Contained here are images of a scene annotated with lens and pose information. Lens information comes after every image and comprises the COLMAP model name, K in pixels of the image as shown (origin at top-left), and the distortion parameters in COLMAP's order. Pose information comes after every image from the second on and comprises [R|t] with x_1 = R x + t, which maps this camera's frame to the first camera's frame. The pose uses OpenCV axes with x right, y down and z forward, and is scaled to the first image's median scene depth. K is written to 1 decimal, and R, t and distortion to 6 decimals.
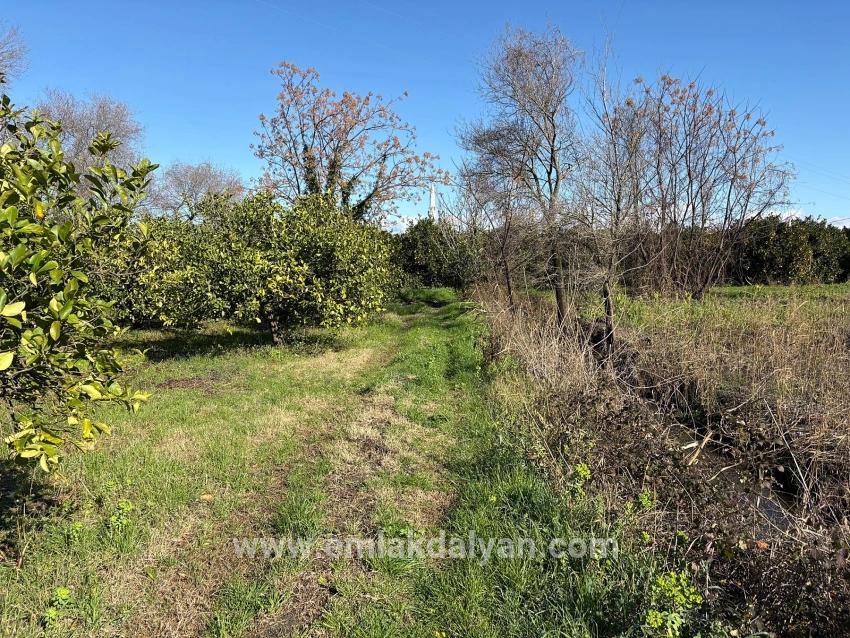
lens RADIAL K [[631.1, 0, 424.9], [0, 631.1, 319.0], [0, 0, 1]] dist [0.014690, -0.022362]
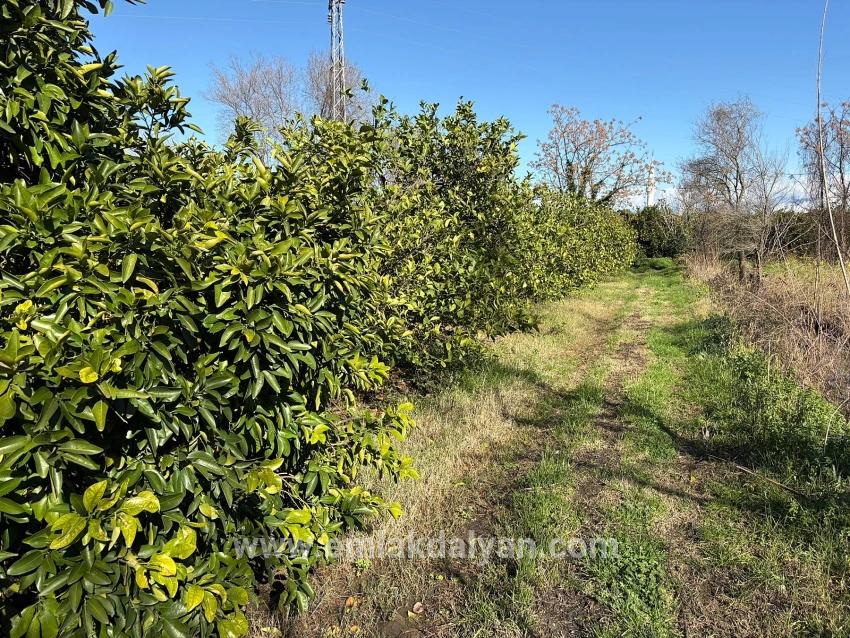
lens RADIAL K [[631.1, 0, 423.3], [0, 631.1, 317.1], [0, 0, 1]] dist [0.014690, -0.022362]
pose [[0.946476, 0.041122, -0.320145, -0.020501], [-0.028979, 0.998672, 0.042604, 0.038913], [0.321472, -0.031046, 0.946410, -0.518818]]
